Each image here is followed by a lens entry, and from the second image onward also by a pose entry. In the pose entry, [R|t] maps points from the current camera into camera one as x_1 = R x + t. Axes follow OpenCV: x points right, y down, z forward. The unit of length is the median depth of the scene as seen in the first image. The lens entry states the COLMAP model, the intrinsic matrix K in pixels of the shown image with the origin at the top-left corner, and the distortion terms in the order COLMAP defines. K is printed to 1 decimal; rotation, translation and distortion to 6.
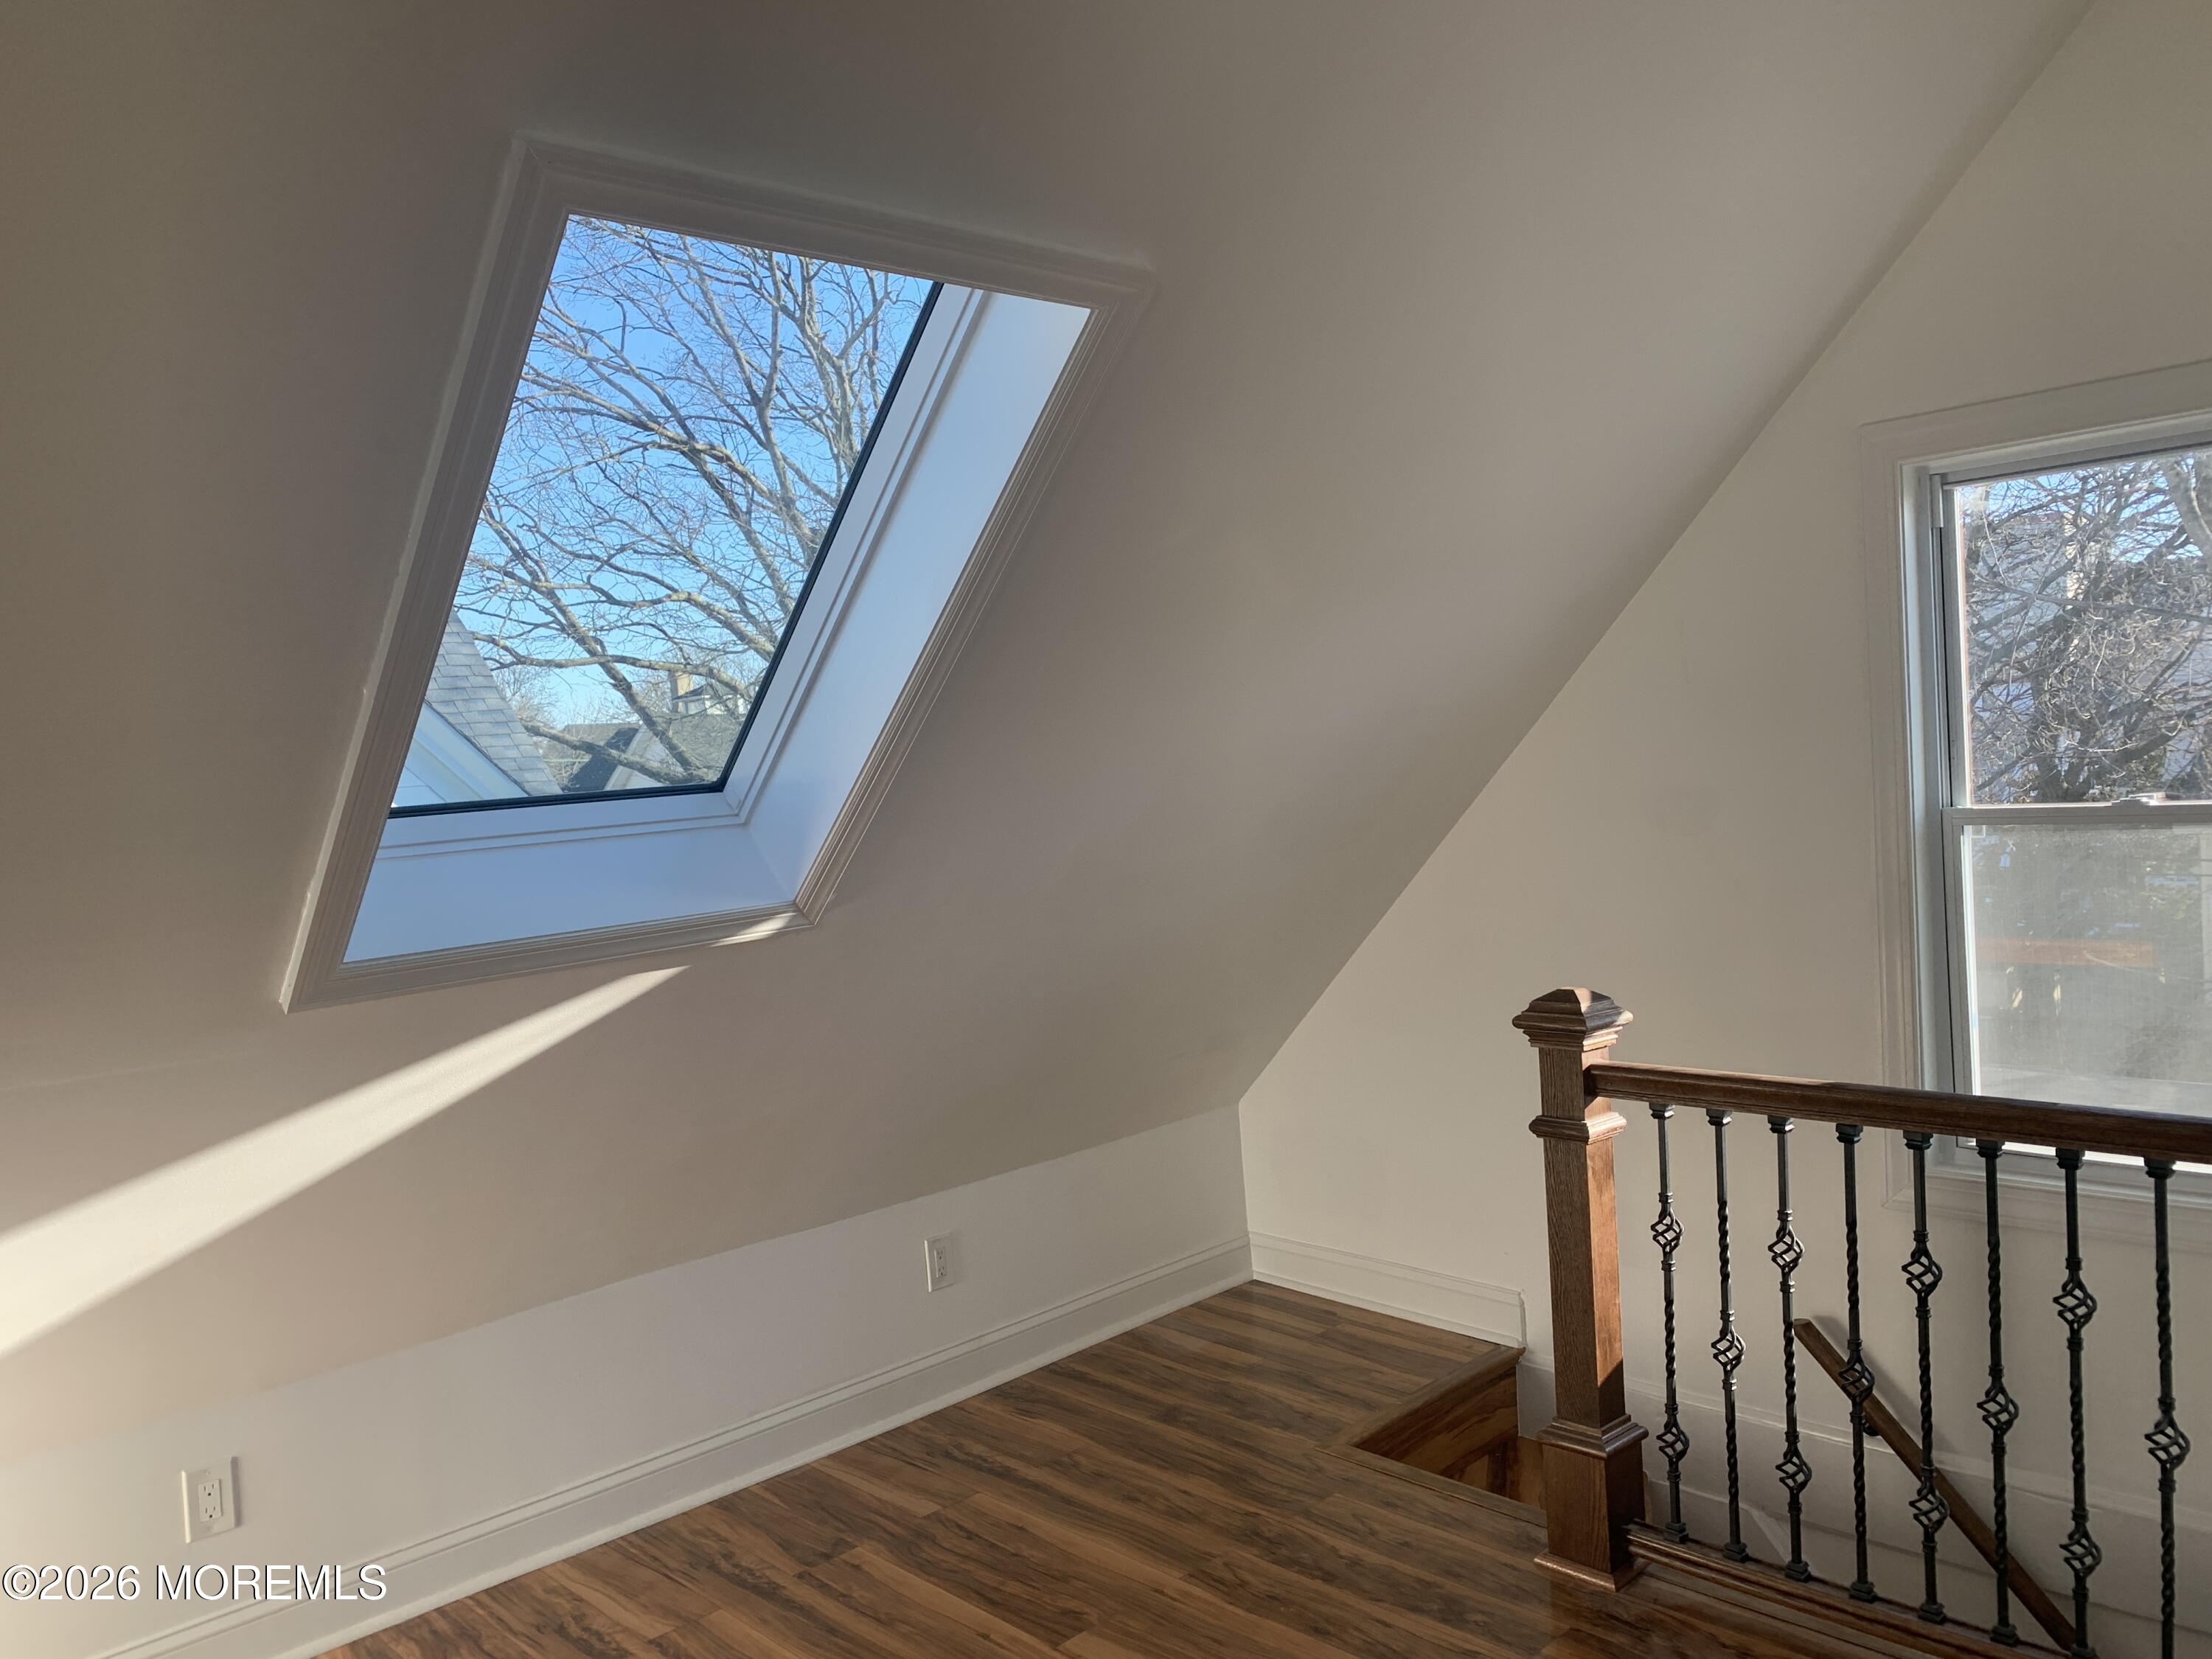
lens RADIAL K [[1695.5, 0, 1085.7], [0, 1695.5, 836.9], [0, 0, 1]] dist [0.007285, 0.012627]
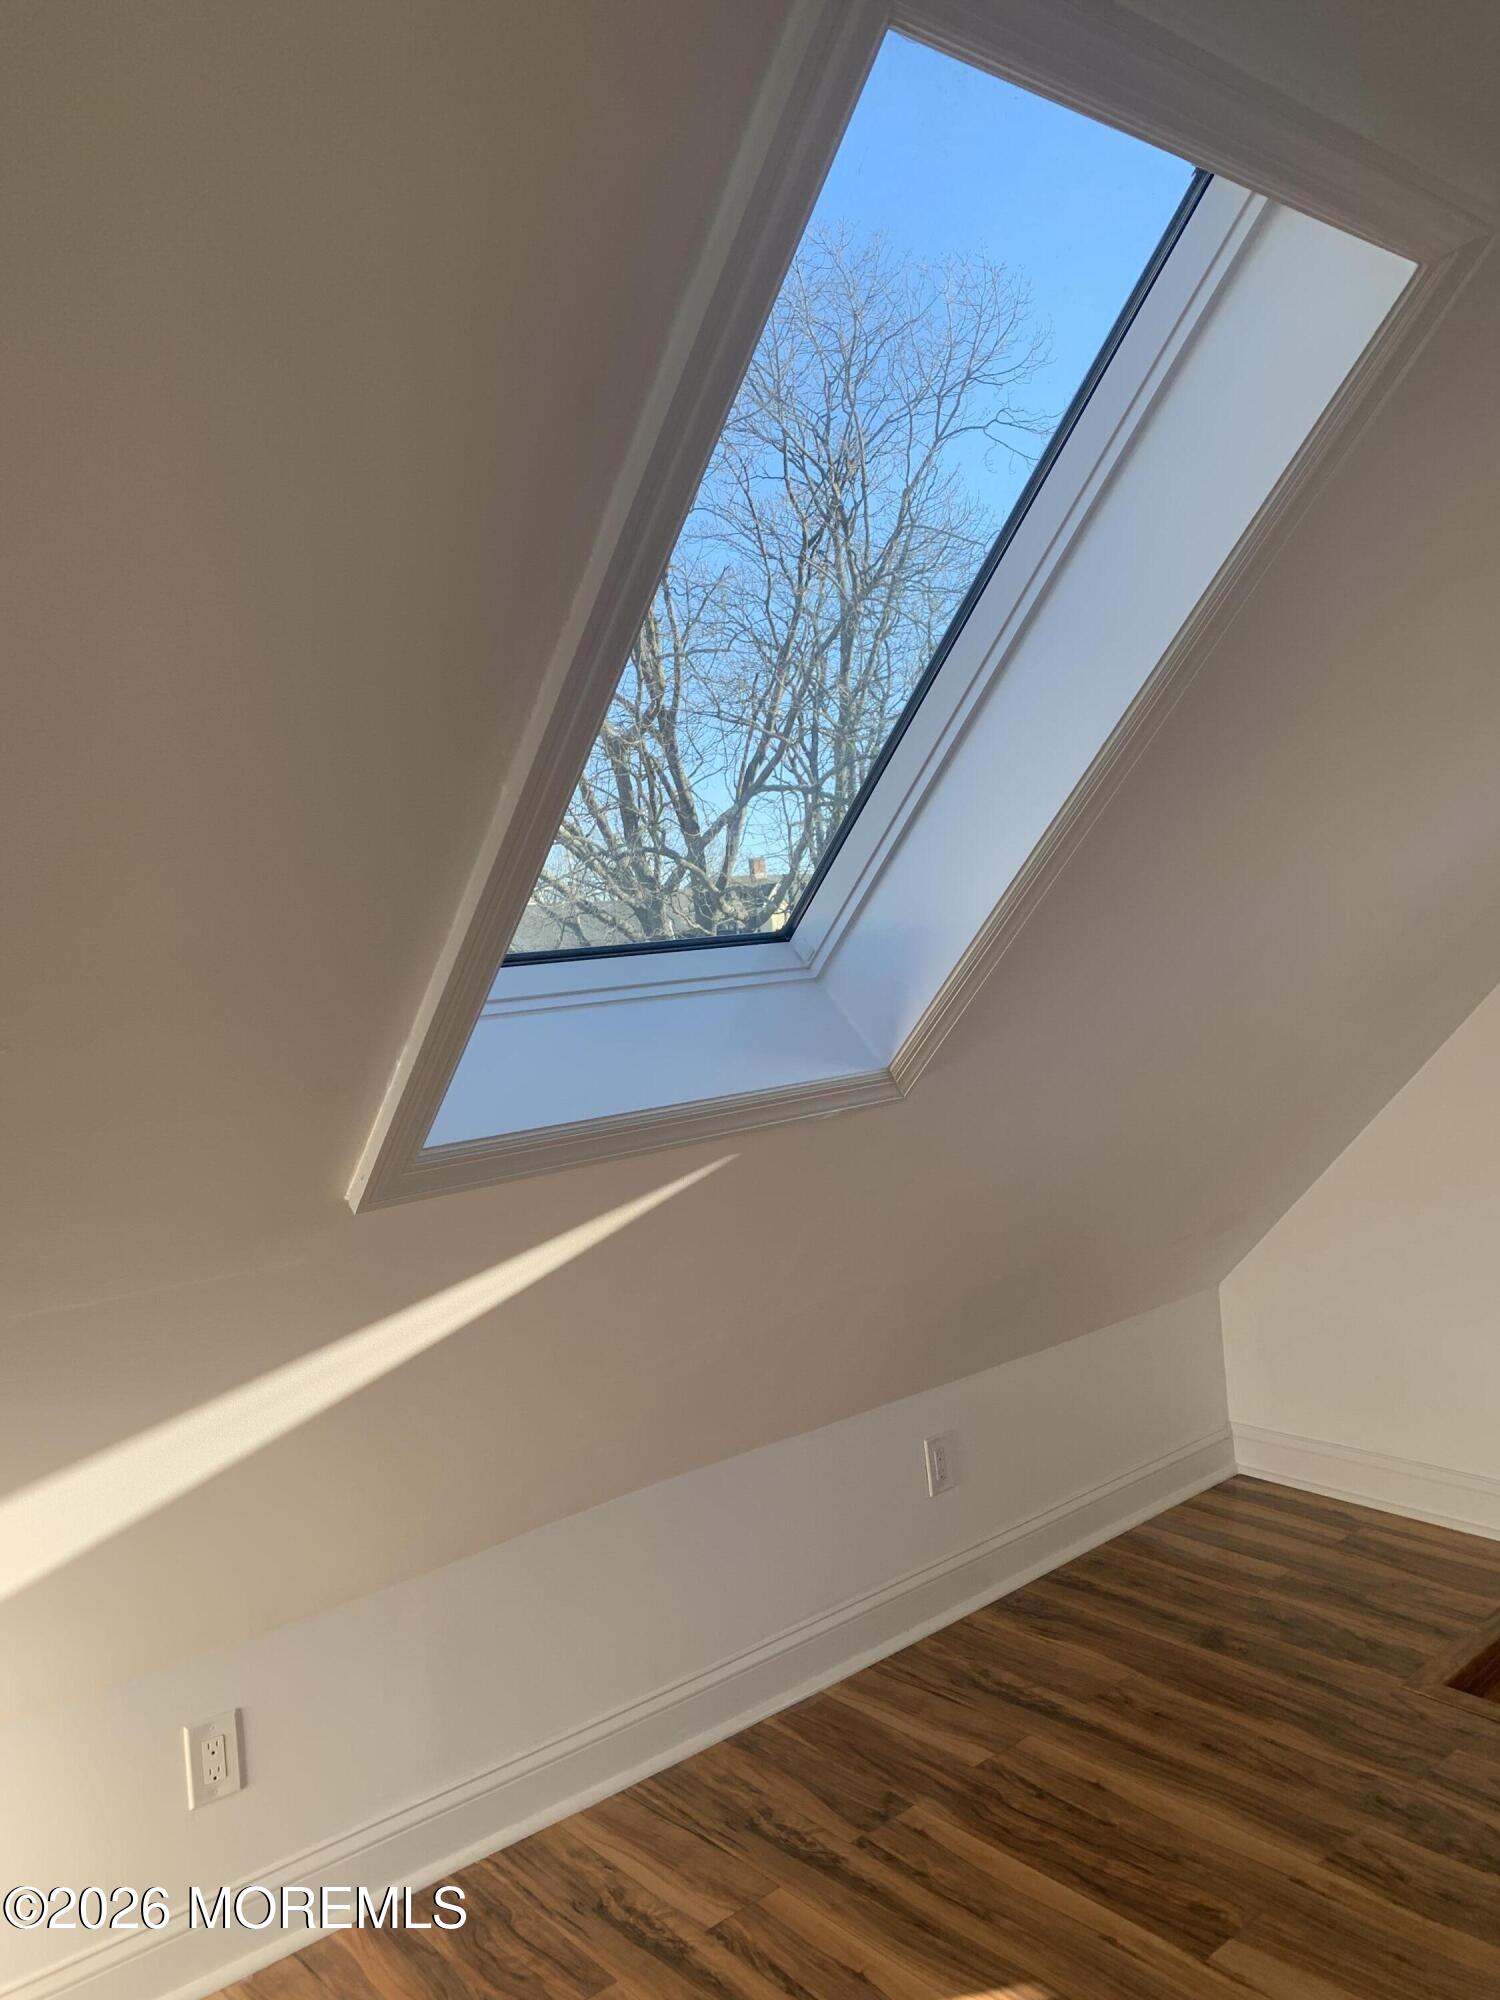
lens RADIAL K [[1533.0, 0, 768.6], [0, 1533.0, 1001.6], [0, 0, 1]] dist [0.007285, 0.012627]
pose [[0.998441, -0.011120, -0.054695, -0.159129], [0.010527, 0.999883, -0.011135, 0.009488], [0.054813, 0.010542, 0.998441, 0.193554]]
